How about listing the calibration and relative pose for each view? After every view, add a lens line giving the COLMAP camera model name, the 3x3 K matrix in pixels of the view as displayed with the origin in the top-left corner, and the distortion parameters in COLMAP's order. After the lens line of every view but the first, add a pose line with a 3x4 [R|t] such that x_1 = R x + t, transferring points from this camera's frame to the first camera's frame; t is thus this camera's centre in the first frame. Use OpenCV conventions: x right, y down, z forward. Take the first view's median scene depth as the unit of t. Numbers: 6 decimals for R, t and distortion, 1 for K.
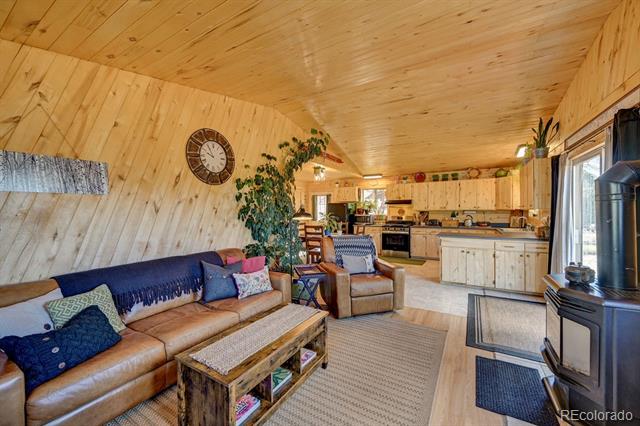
lens RADIAL K [[252.5, 0, 323.1], [0, 252.5, 214.0], [0, 0, 1]] dist [-0.002557, 0.000725]
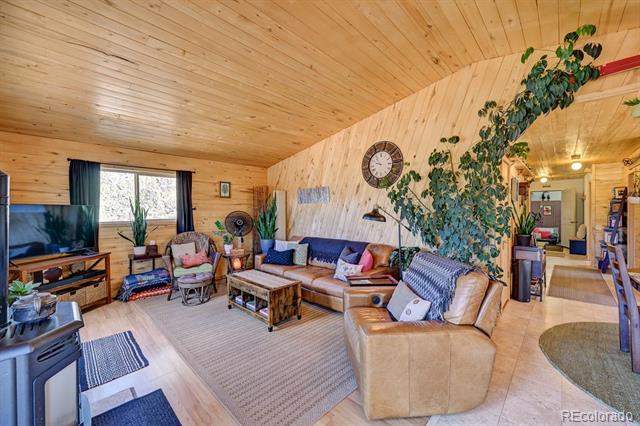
lens RADIAL K [[252.5, 0, 321.3], [0, 252.5, 214.3], [0, 0, 1]] dist [-0.002557, 0.000725]
pose [[-0.230704, 0.024655, -0.972711, 0.719219], [-0.004894, 0.999637, 0.026499, -0.022227], [0.973012, 0.010874, -0.230500, 0.922860]]
